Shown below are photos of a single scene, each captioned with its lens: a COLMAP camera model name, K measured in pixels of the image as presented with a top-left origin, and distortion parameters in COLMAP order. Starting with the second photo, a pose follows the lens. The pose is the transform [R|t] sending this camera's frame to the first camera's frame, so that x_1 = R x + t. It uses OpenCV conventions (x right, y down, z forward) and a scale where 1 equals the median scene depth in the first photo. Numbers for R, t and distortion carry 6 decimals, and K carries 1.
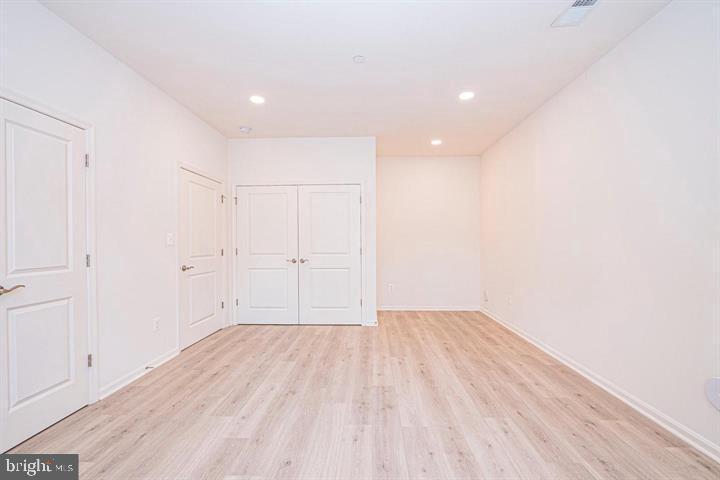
lens RADIAL K [[307.3, 0, 358.9], [0, 307.3, 241.8], [0, 0, 1]] dist [-0.016602, 0.000279]
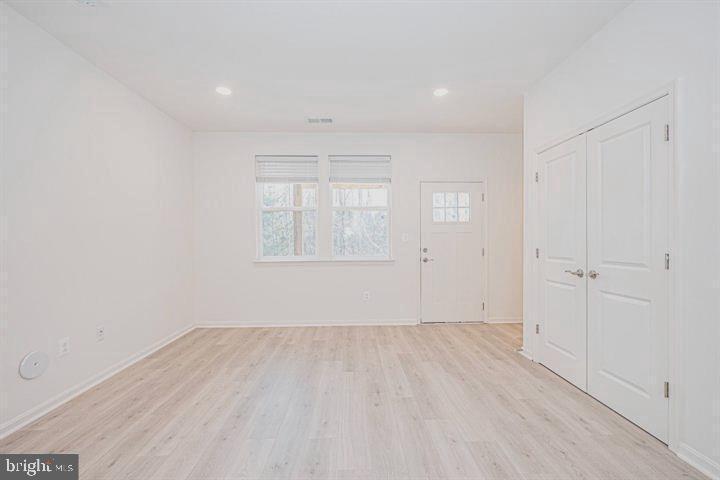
lens RADIAL K [[307.3, 0, 355.5], [0, 307.3, 238.3], [0, 0, 1]] dist [-0.016602, 0.000279]
pose [[-0.997788, 0.011760, -0.065435, -0.052570], [0.011253, 0.999904, 0.008118, -0.014149], [0.065524, 0.007364, -0.997824, 2.048049]]
